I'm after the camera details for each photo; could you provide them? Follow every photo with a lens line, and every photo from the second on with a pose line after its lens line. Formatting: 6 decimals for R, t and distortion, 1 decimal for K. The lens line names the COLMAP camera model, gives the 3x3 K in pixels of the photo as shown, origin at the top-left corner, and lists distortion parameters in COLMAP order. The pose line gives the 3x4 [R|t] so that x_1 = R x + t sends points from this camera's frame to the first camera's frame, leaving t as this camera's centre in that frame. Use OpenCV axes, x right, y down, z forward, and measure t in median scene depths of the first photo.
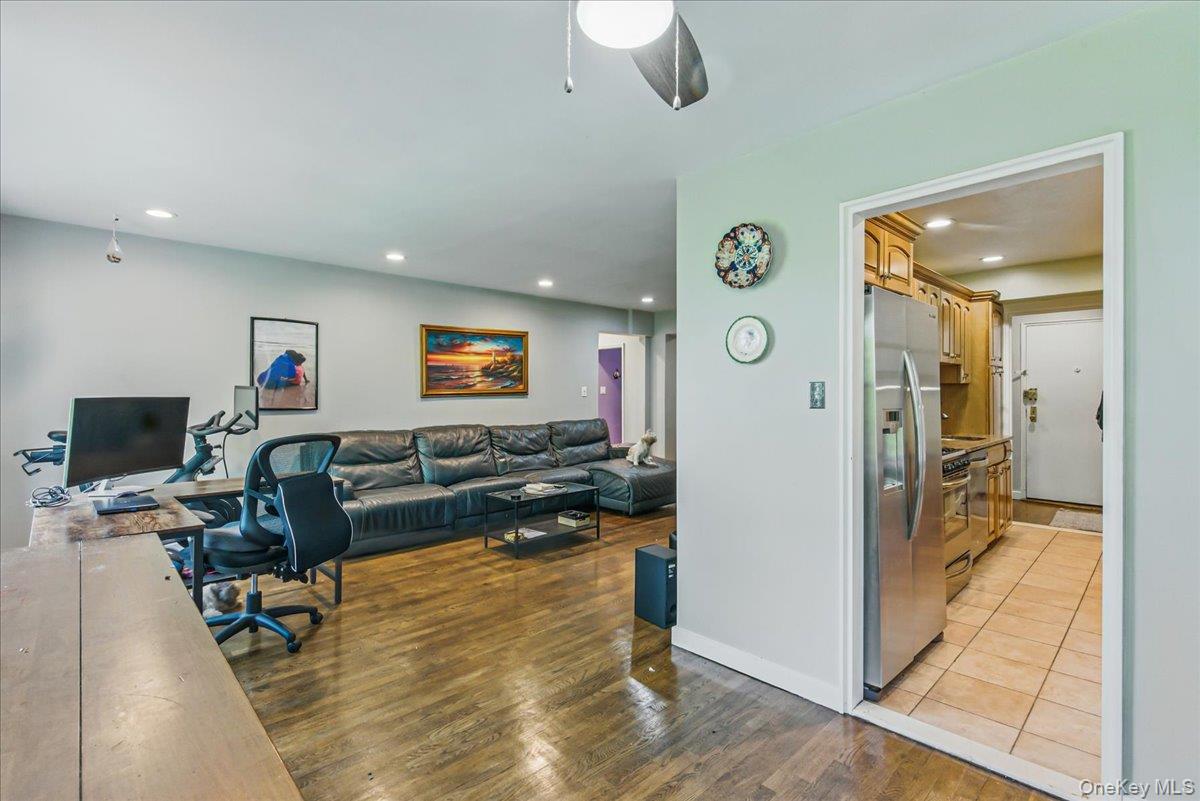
lens RADIAL K [[552.6, 0, 605.1], [0, 552.6, 395.1], [0, 0, 1]] dist [-0.001094, -0.000153]
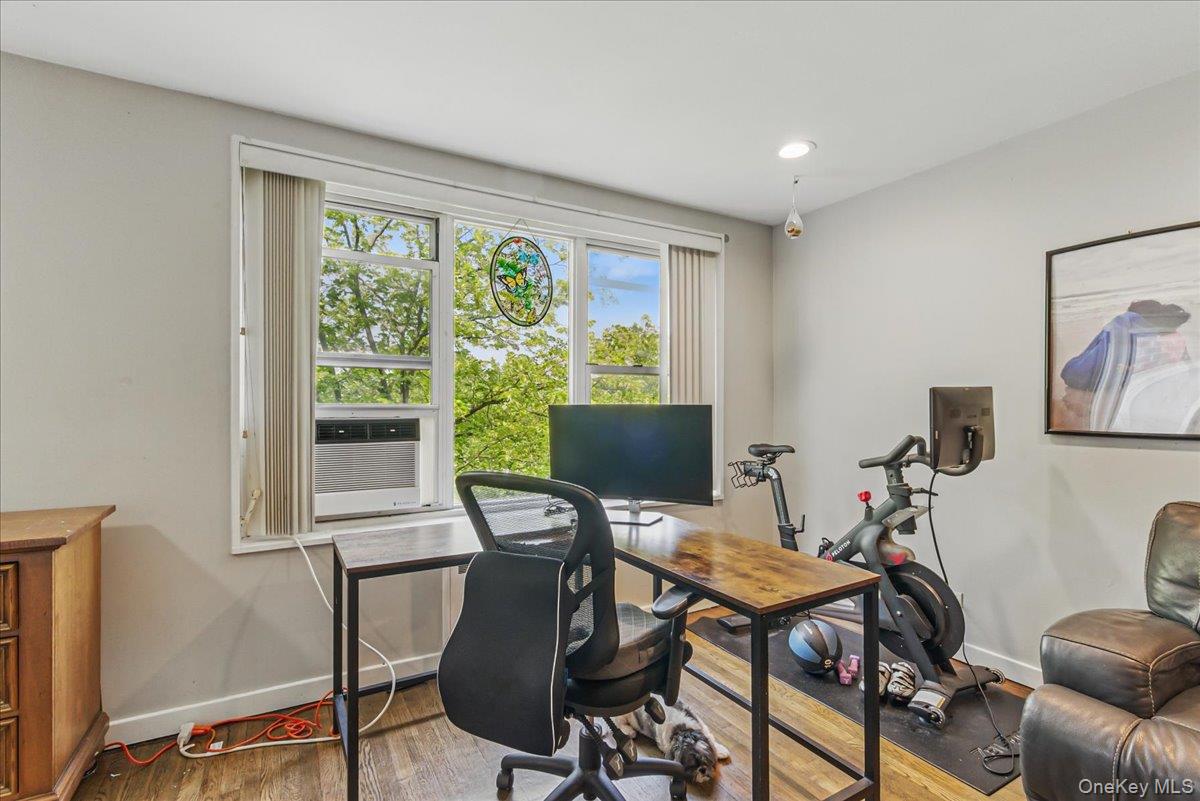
lens RADIAL K [[552.6, 0, 600.1], [0, 552.6, 407.3], [0, 0, 1]] dist [-0.001094, -0.000153]
pose [[-0.238090, 0.003194, -0.971238, -0.036813], [0.007138, 0.999973, 0.001539, 0.000272], [0.971217, -0.006566, -0.238106, 0.714584]]
